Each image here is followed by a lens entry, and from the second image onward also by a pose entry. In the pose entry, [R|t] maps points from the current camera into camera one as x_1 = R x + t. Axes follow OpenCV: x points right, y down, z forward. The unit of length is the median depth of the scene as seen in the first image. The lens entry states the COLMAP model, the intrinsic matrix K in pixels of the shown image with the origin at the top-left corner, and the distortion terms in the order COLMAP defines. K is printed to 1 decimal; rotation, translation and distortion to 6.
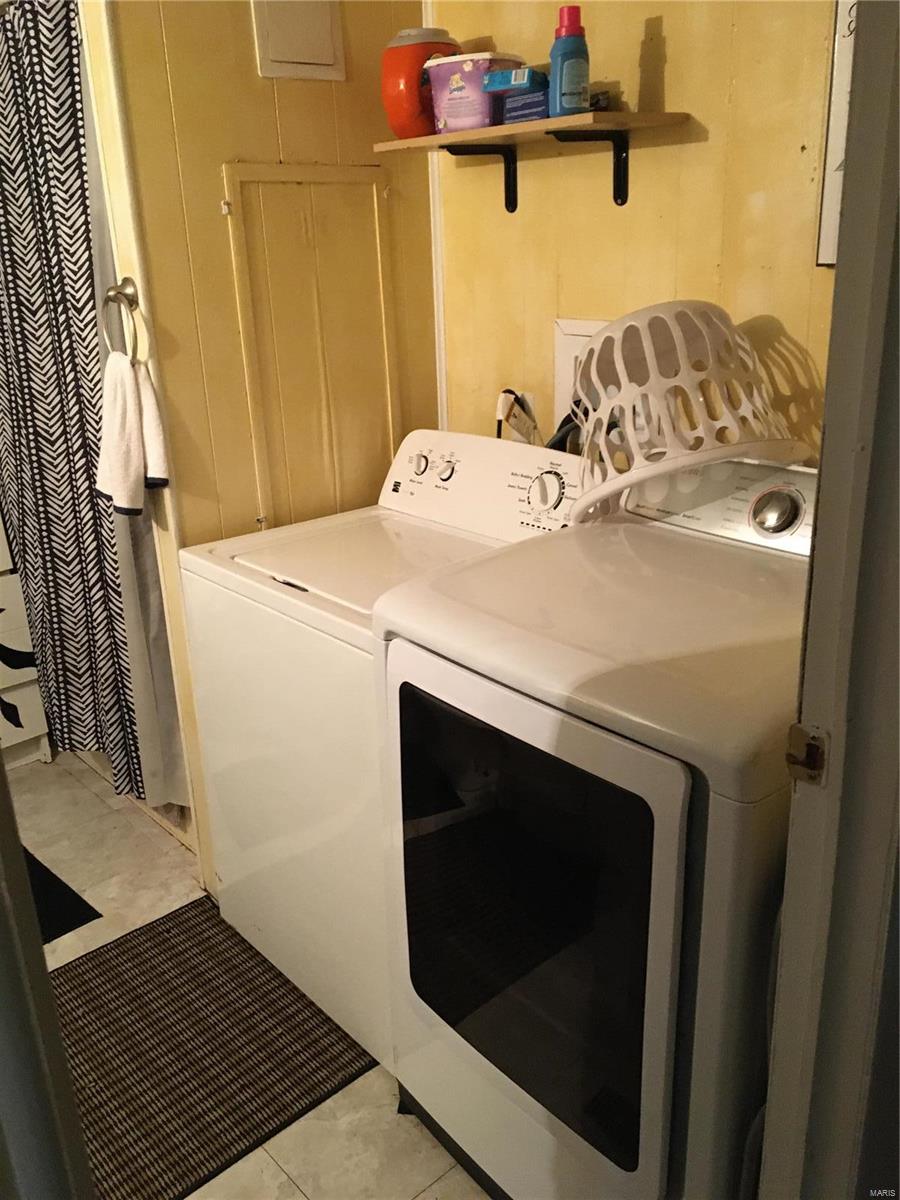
lens RADIAL K [[1031.9, 0, 456.3], [0, 1031.9, 600.6], [0, 0, 1]] dist [0.095701, -0.091445]
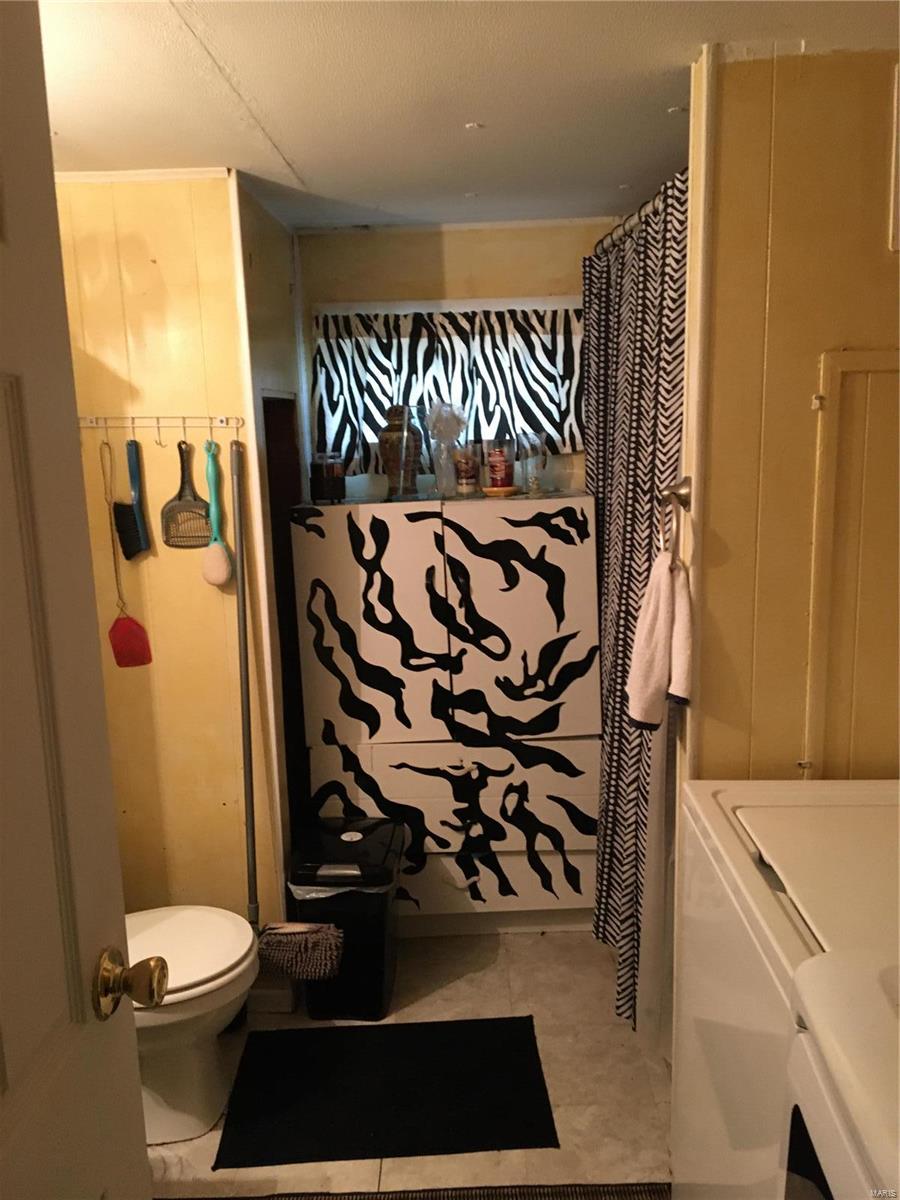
lens RADIAL K [[1031.9, 0, 446.3], [0, 1031.9, 602.6], [0, 0, 1]] dist [0.095701, -0.091445]
pose [[0.733385, 0.153198, -0.662327, 0.132285], [-0.231109, 0.972435, -0.030976, -0.116642], [0.639324, 0.175787, 0.748574, 0.197844]]
